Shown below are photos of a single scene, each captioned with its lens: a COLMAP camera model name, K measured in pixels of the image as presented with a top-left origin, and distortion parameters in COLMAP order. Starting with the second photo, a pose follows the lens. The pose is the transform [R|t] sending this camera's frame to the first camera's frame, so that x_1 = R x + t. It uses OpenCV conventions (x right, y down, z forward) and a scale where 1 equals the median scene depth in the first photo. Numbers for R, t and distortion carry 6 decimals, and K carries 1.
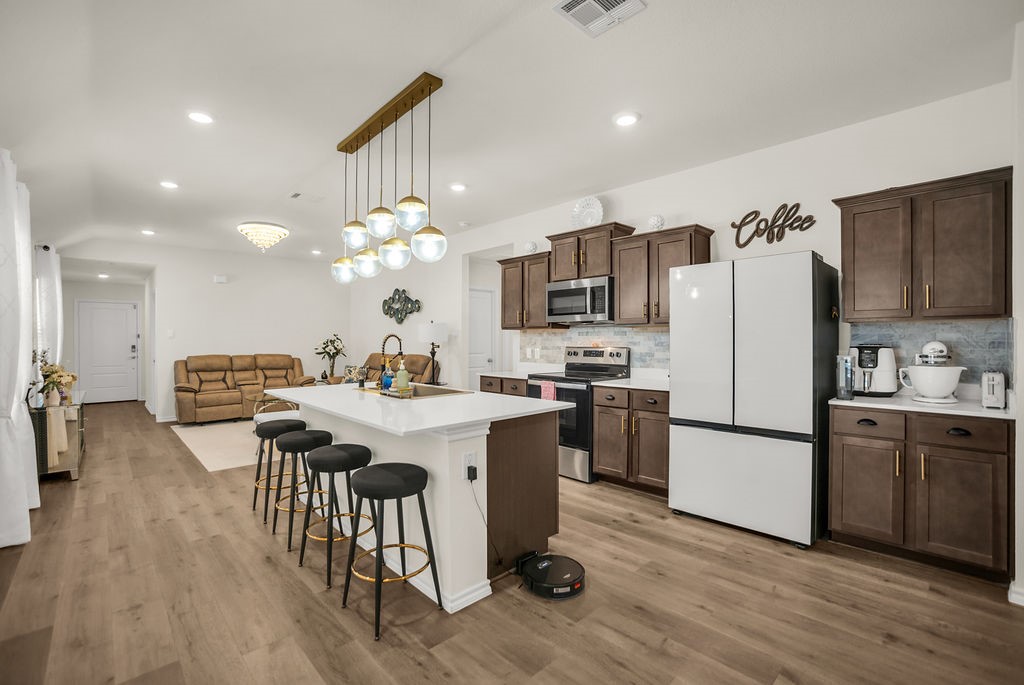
lens RADIAL K [[452.2, 0, 510.0], [0, 452.2, 343.0], [0, 0, 1]] dist [-0.021279, 0.000035]
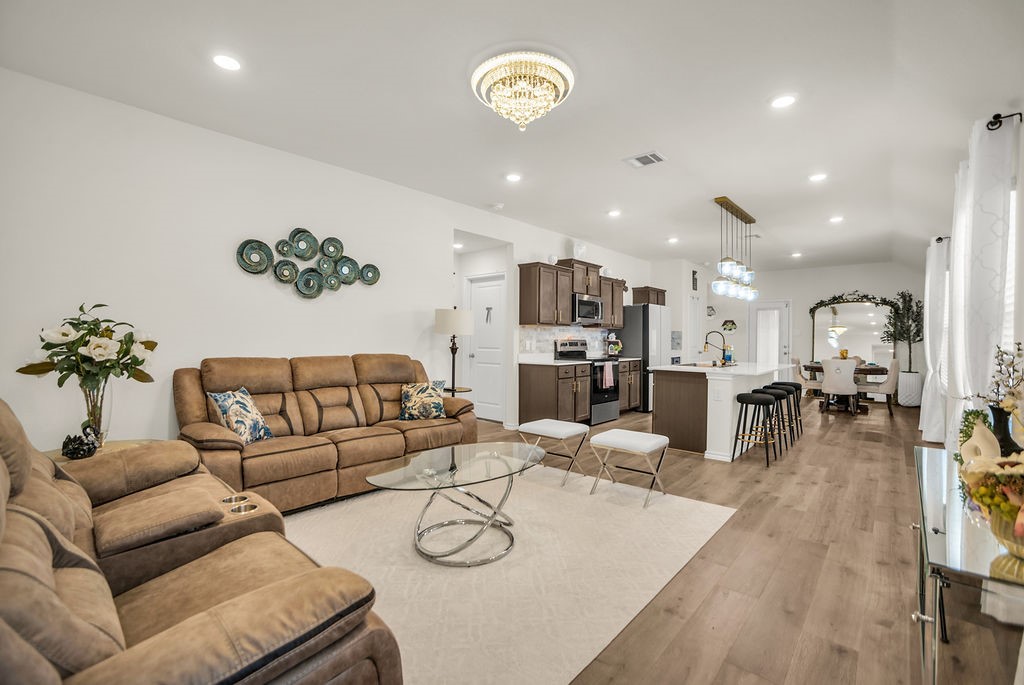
lens RADIAL K [[452.2, 0, 509.8], [0, 452.2, 340.8], [0, 0, 1]] dist [-0.021279, 0.000035]
pose [[-0.111498, -0.007915, 0.993733, -1.518026], [-0.000706, 0.999969, 0.007885, 0.001302], [-0.993764, 0.000177, -0.111500, 1.618390]]
